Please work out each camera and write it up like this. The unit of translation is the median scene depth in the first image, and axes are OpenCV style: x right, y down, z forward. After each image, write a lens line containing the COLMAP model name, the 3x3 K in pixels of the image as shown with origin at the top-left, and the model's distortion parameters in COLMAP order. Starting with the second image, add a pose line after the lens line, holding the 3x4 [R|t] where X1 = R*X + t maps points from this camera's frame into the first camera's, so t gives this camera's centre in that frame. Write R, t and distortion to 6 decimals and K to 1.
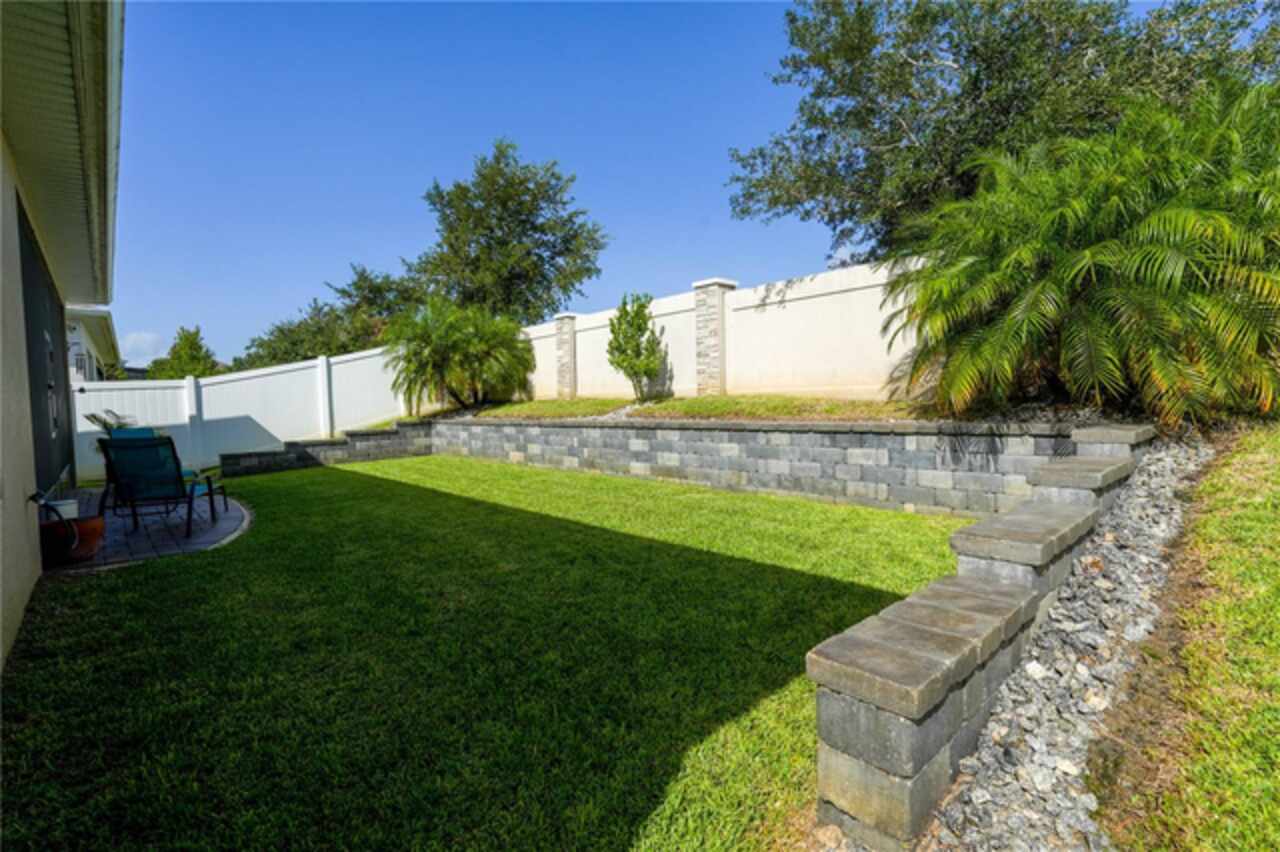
lens RADIAL K [[587.8, 0, 644.2], [0, 587.8, 429.1], [0, 0, 1]] dist [0.001272, -0.000174]
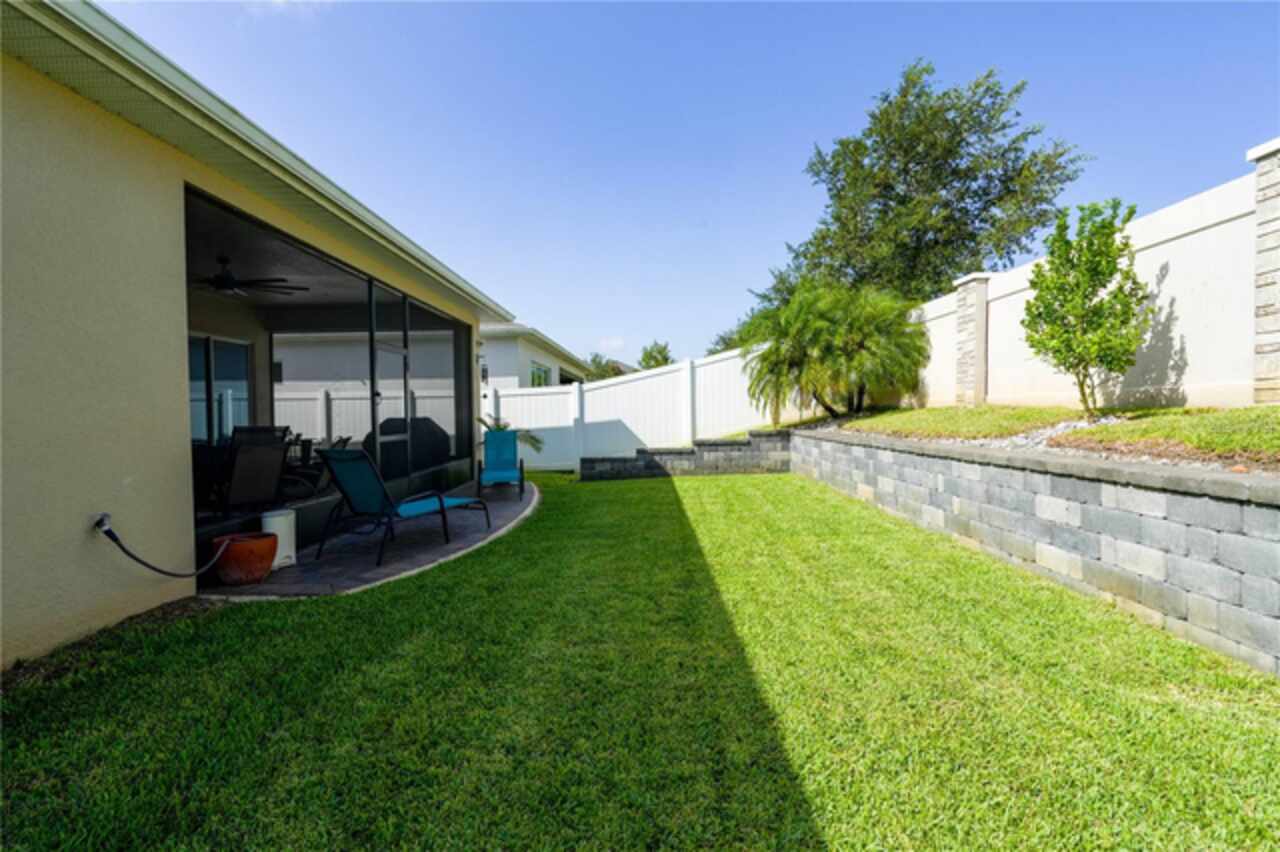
lens RADIAL K [[587.8, 0, 628.4], [0, 587.8, 420.1], [0, 0, 1]] dist [0.001272, -0.000174]
pose [[0.727590, 0.025486, -0.685539, 0.037830], [-0.039658, 0.999201, -0.004944, -0.017565], [0.684865, 0.030785, 0.728019, 0.261492]]
